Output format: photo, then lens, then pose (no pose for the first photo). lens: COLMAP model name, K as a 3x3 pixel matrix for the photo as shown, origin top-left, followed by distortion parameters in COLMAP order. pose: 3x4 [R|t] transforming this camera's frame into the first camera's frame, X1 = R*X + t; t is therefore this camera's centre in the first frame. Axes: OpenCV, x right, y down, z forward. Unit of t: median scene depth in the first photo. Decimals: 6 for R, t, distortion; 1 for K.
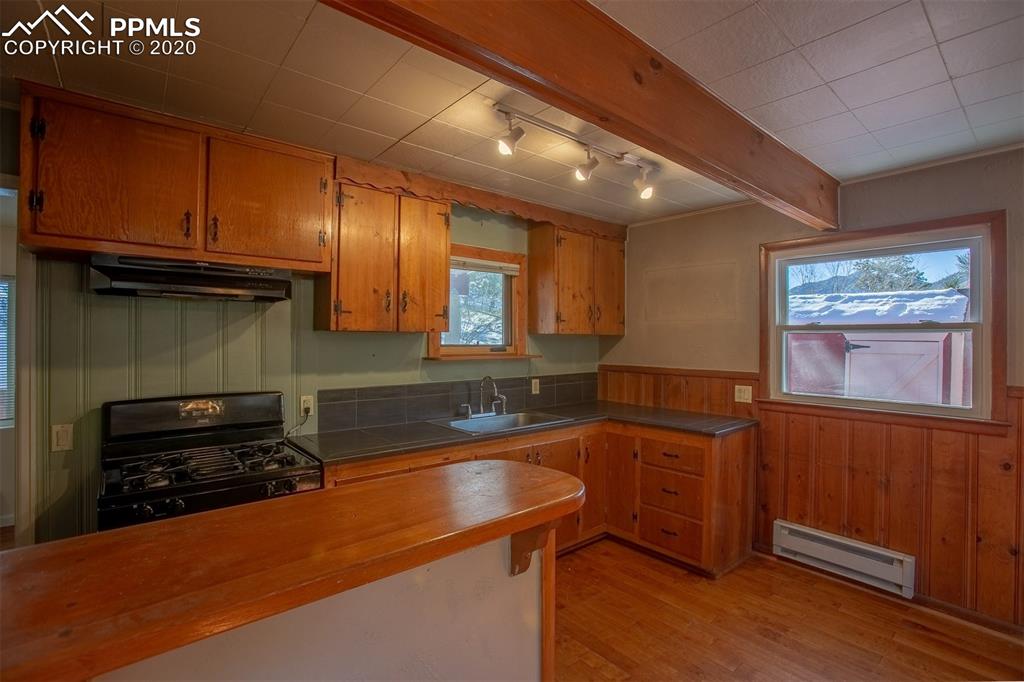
lens RADIAL K [[479.5, 0, 515.7], [0, 479.5, 337.9], [0, 0, 1]] dist [-0.066012, 0.029805]
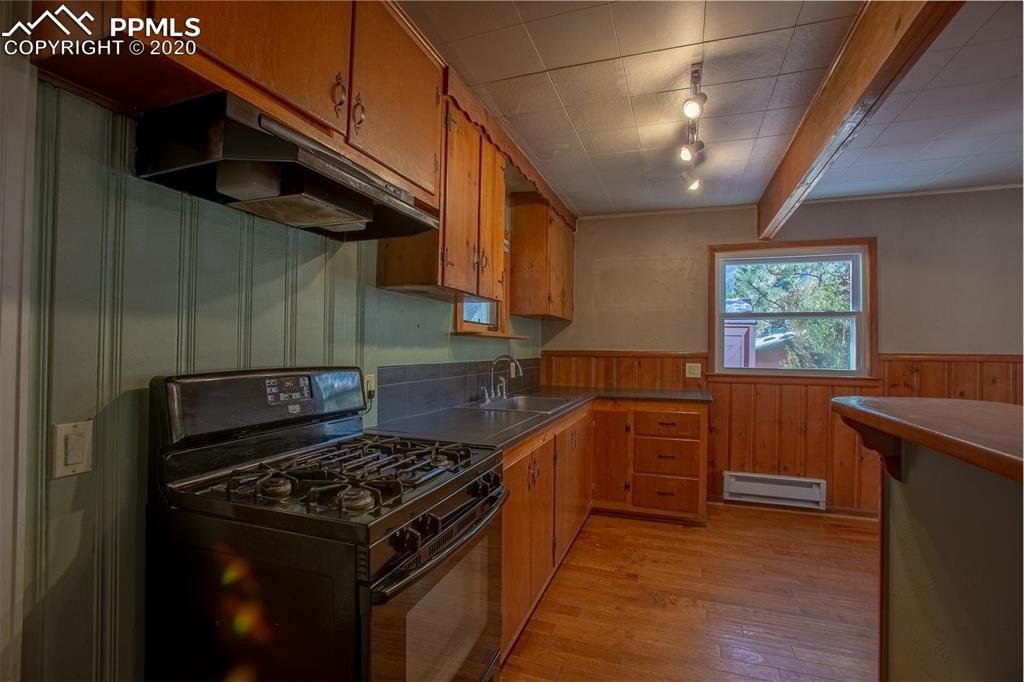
lens RADIAL K [[471.4, 0, 512.0], [0, 471.4, 341.0], [0, 0, 1]] dist [-0.071866, 0.031532]
pose [[0.867942, 0.012700, 0.496503, -0.561139], [-0.007940, 0.999900, -0.011697, 0.070603], [-0.496602, 0.006210, 0.867956, 0.236200]]
